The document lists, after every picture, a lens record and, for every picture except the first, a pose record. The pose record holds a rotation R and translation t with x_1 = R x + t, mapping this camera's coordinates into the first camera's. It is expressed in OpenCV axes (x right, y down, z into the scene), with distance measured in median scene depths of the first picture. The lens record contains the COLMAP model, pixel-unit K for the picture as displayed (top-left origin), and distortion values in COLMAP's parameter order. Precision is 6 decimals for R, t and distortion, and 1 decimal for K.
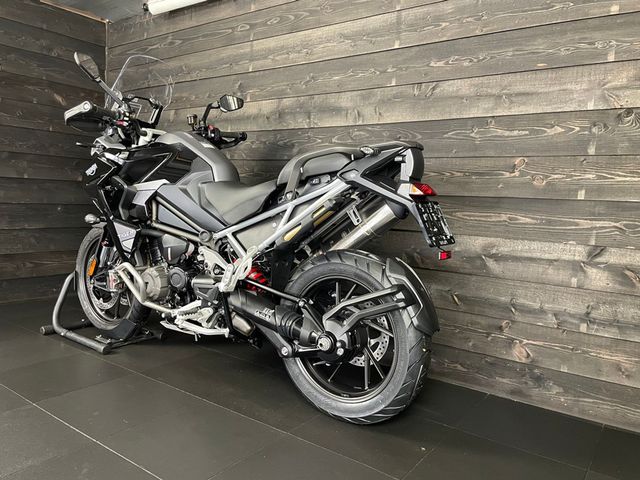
lens RADIAL K [[488.7, 0, 316.9], [0, 488.7, 237.7], [0, 0, 1]] dist [0.057859, -0.072683]
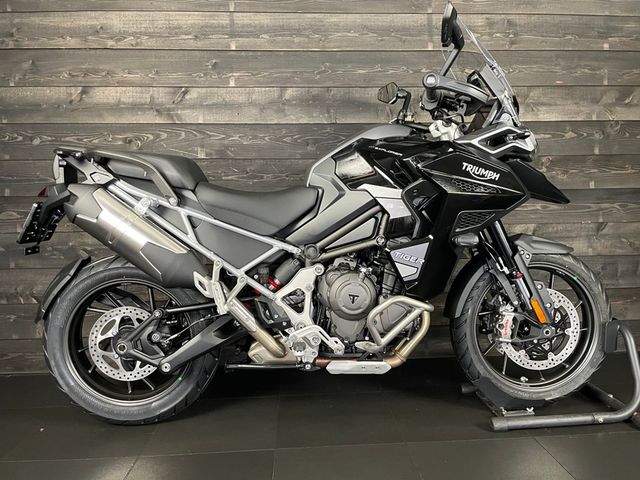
lens RADIAL K [[488.7, 0, 322.6], [0, 488.7, 239.9], [0, 0, 1]] dist [0.057859, -0.072683]
pose [[0.768319, -0.105832, 0.631257, -0.734387], [0.101779, 0.993888, 0.042749, -0.060079], [-0.631923, 0.031404, 0.774395, 0.372881]]
